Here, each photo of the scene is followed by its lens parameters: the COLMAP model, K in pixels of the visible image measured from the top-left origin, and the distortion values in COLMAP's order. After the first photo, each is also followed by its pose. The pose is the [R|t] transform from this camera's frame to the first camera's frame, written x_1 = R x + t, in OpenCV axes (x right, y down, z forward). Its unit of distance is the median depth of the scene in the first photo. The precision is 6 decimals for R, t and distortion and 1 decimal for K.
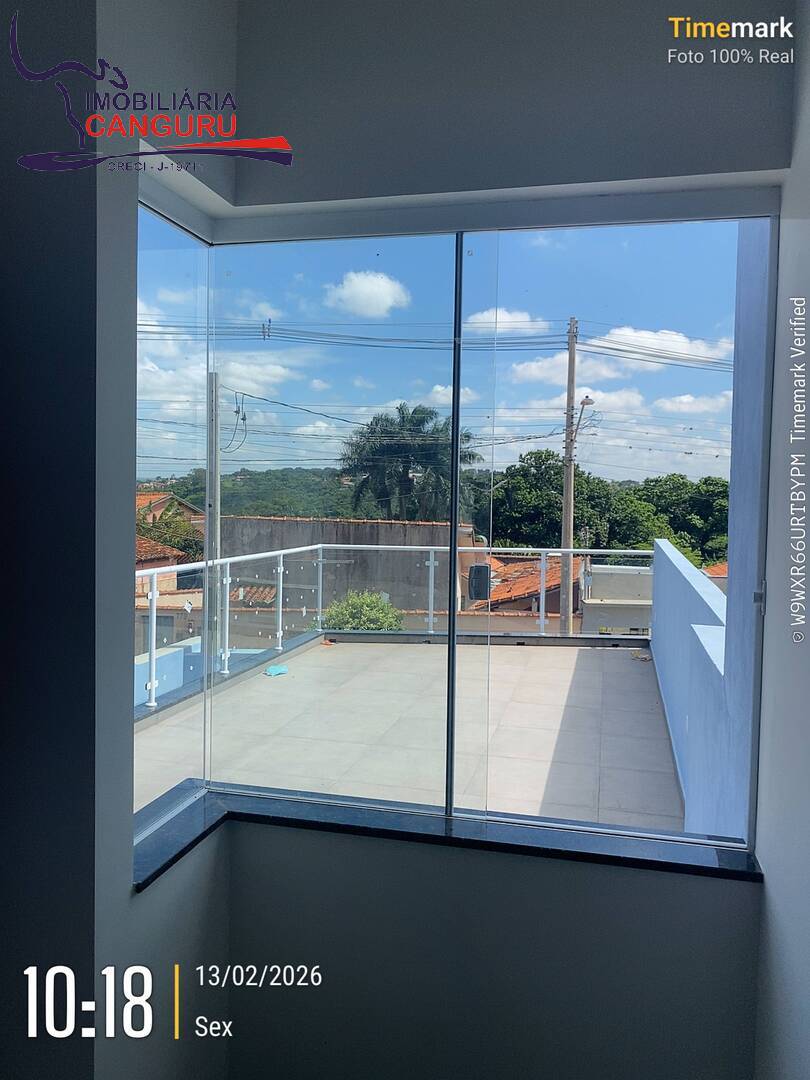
lens RADIAL K [[819.0, 0, 411.3], [0, 819.0, 535.2], [0, 0, 1]] dist [0.044832, -0.057128]
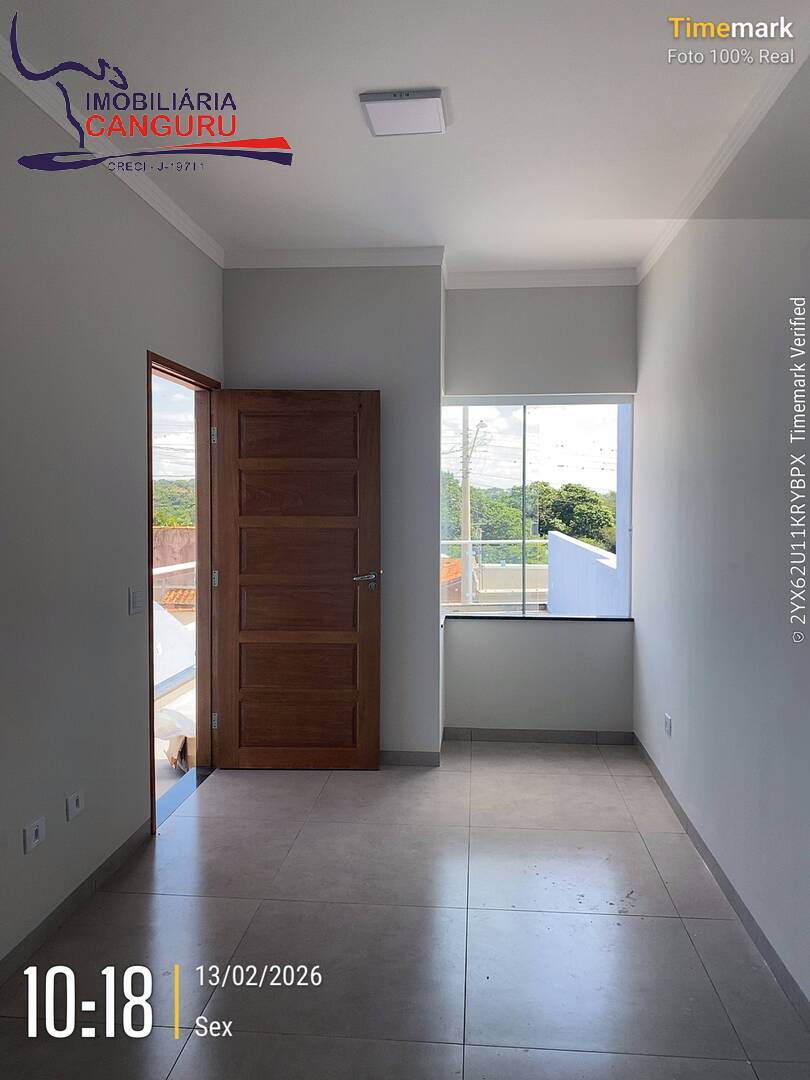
lens RADIAL K [[819.0, 0, 400.0], [0, 819.0, 537.4], [0, 0, 1]] dist [0.044832, -0.057128]
pose [[0.989310, -0.023584, 0.143909, -0.066157], [0.024883, 0.999664, -0.007231, 0.007897], [-0.143690, 0.010735, 0.989565, -0.145333]]
